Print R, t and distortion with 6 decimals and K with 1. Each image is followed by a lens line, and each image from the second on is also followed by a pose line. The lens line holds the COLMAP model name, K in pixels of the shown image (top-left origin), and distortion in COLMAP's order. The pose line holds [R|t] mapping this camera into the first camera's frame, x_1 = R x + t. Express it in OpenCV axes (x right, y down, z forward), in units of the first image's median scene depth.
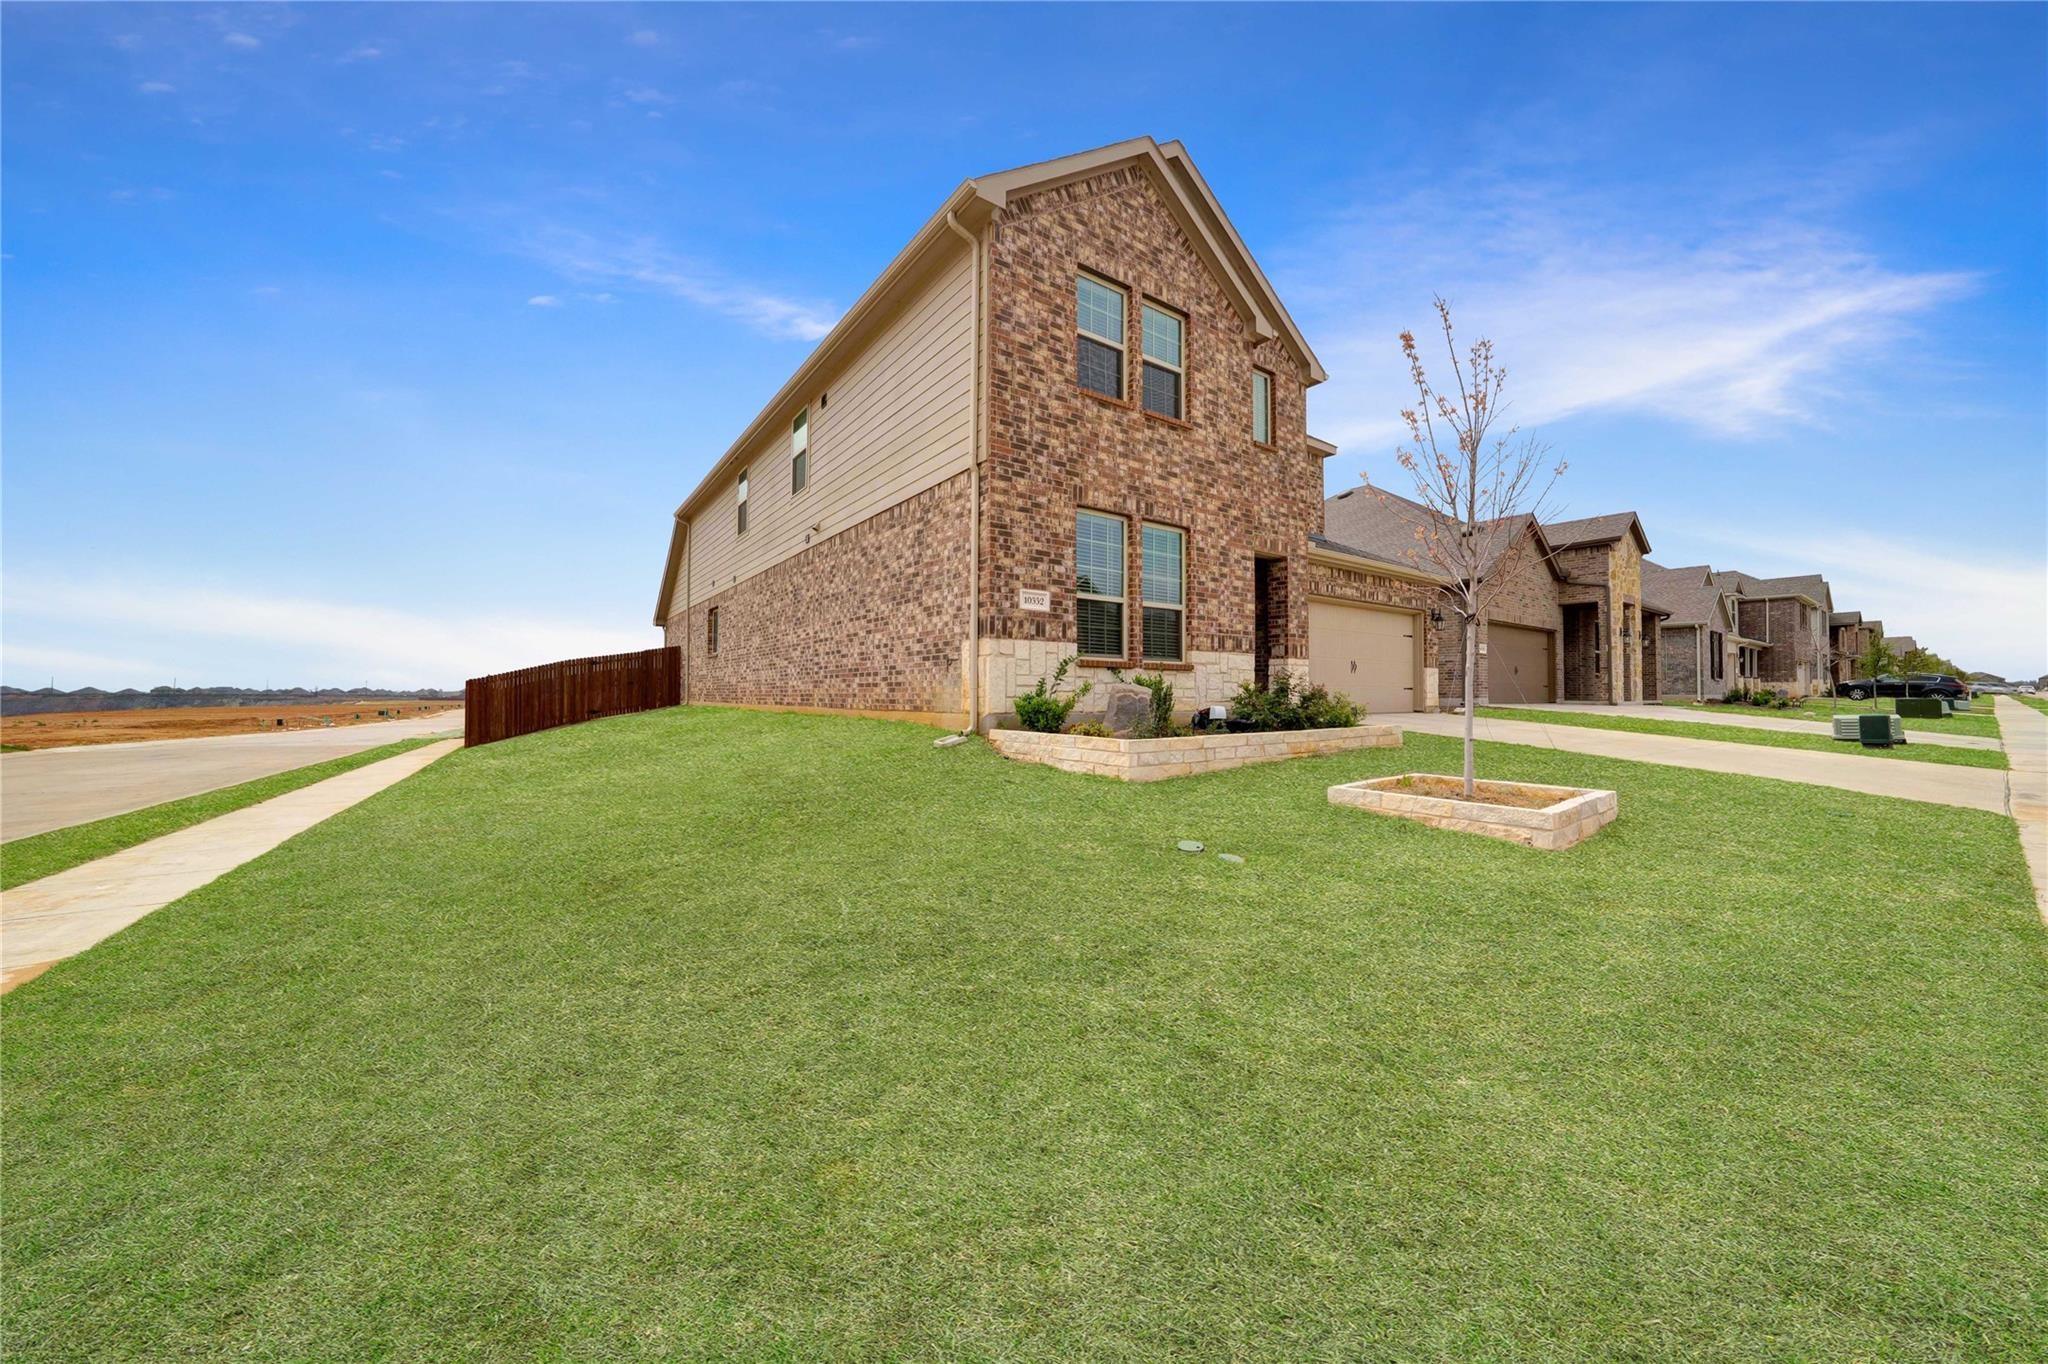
lens RADIAL K [[721.8, 0, 1033.0], [0, 721.8, 678.1], [0, 0, 1]] dist [-0.021841, 0.004252]
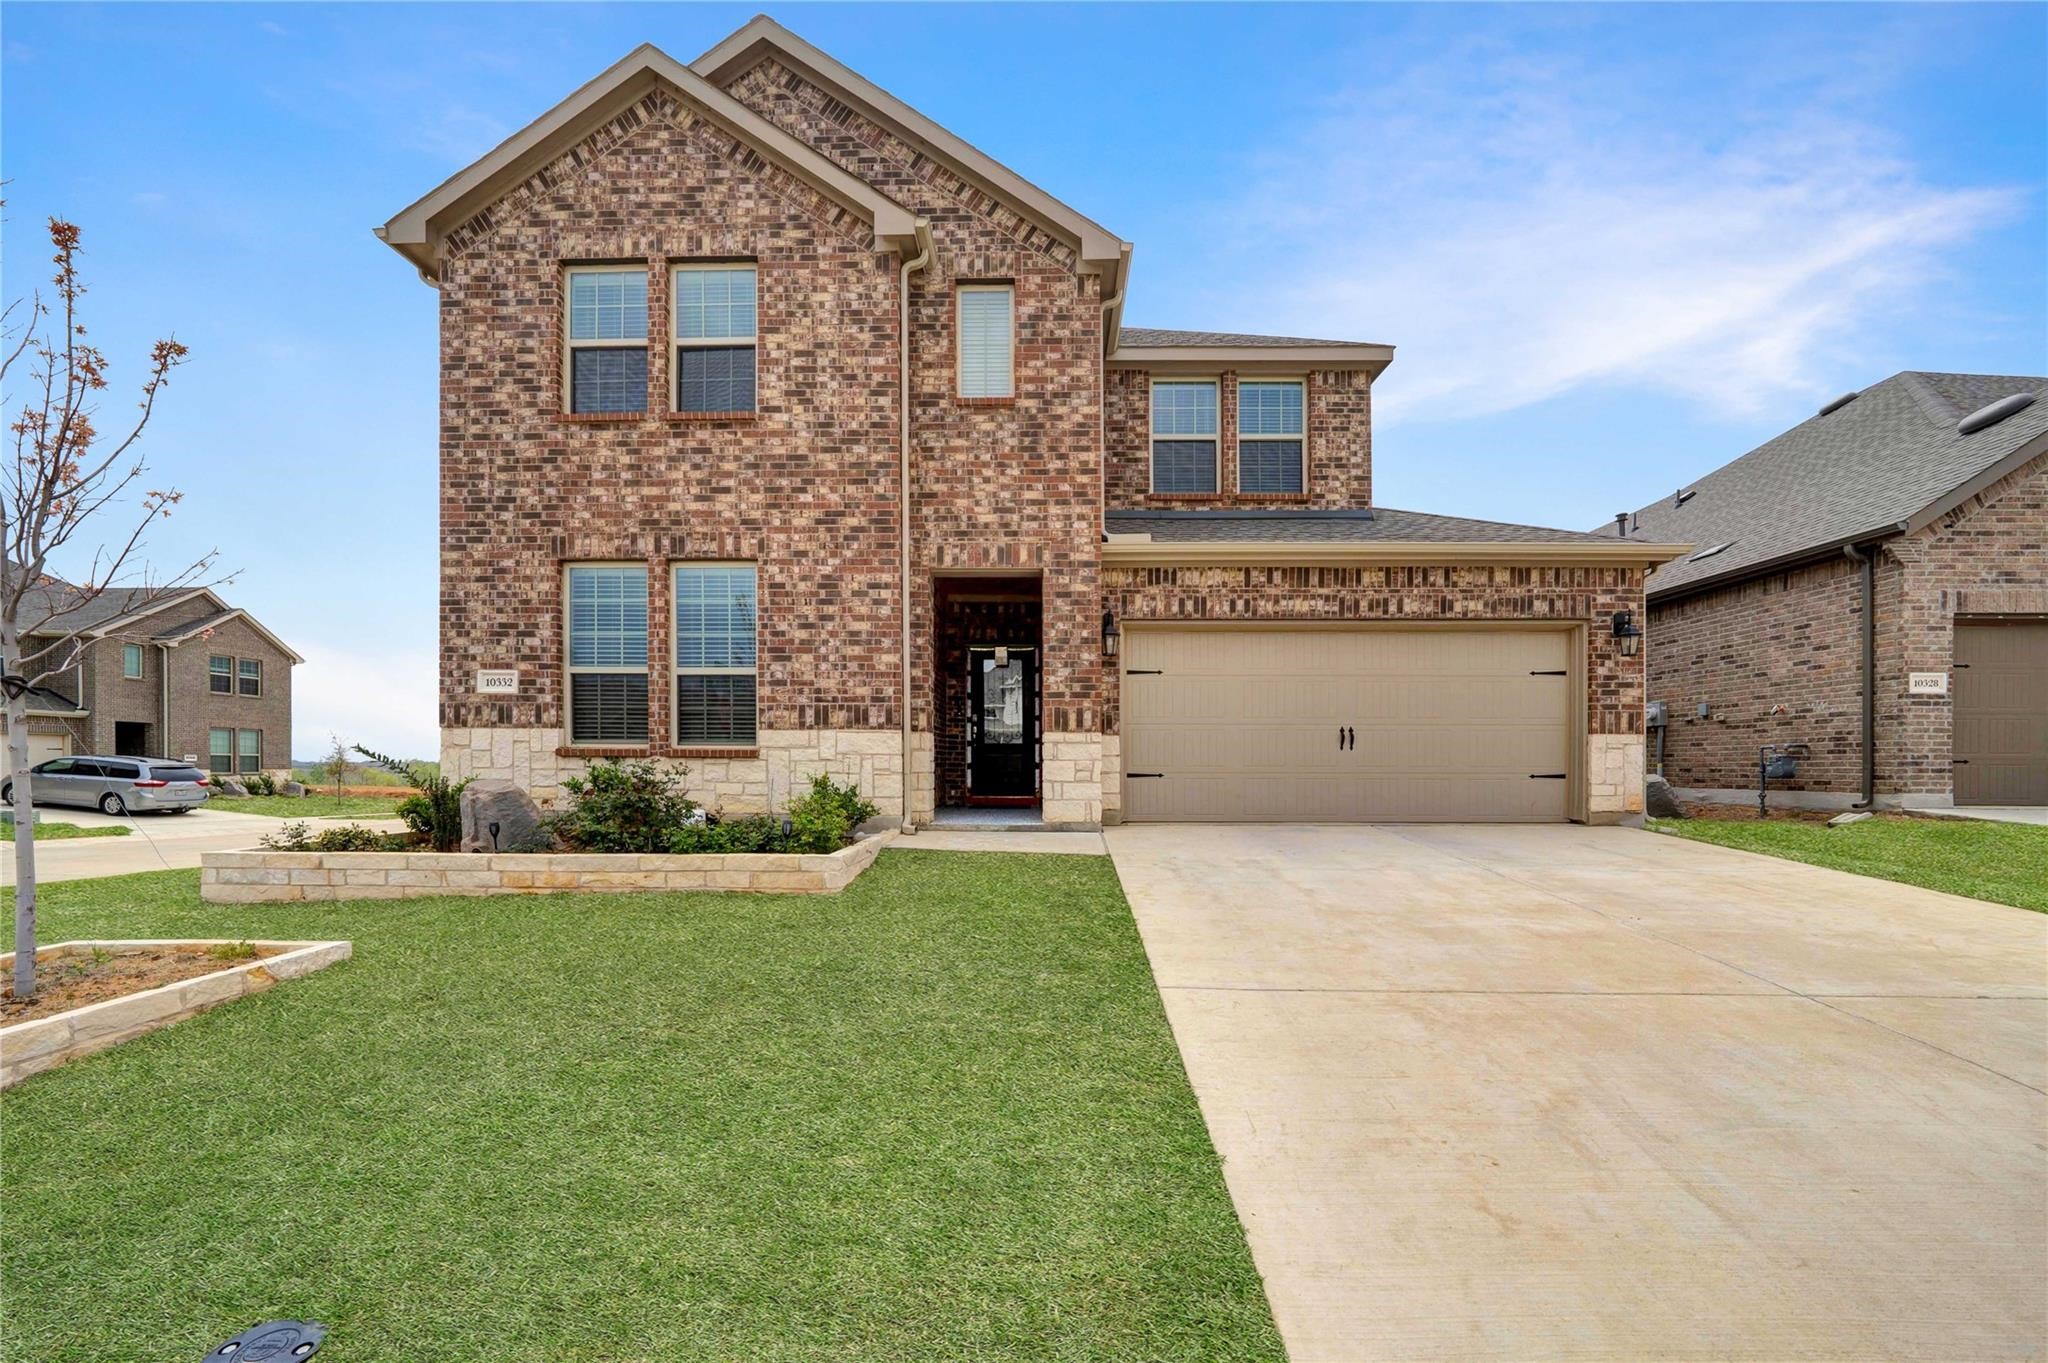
lens RADIAL K [[727.7, 0, 1024.0], [0, 727.7, 766.1], [0, 0, 1]] dist [-0.009960, 0.000239]
pose [[0.791107, 0.000139, -0.611678, 0.977054], [0.013965, 0.999735, 0.018288, -0.012924], [0.611518, -0.023010, 0.790896, 0.658809]]
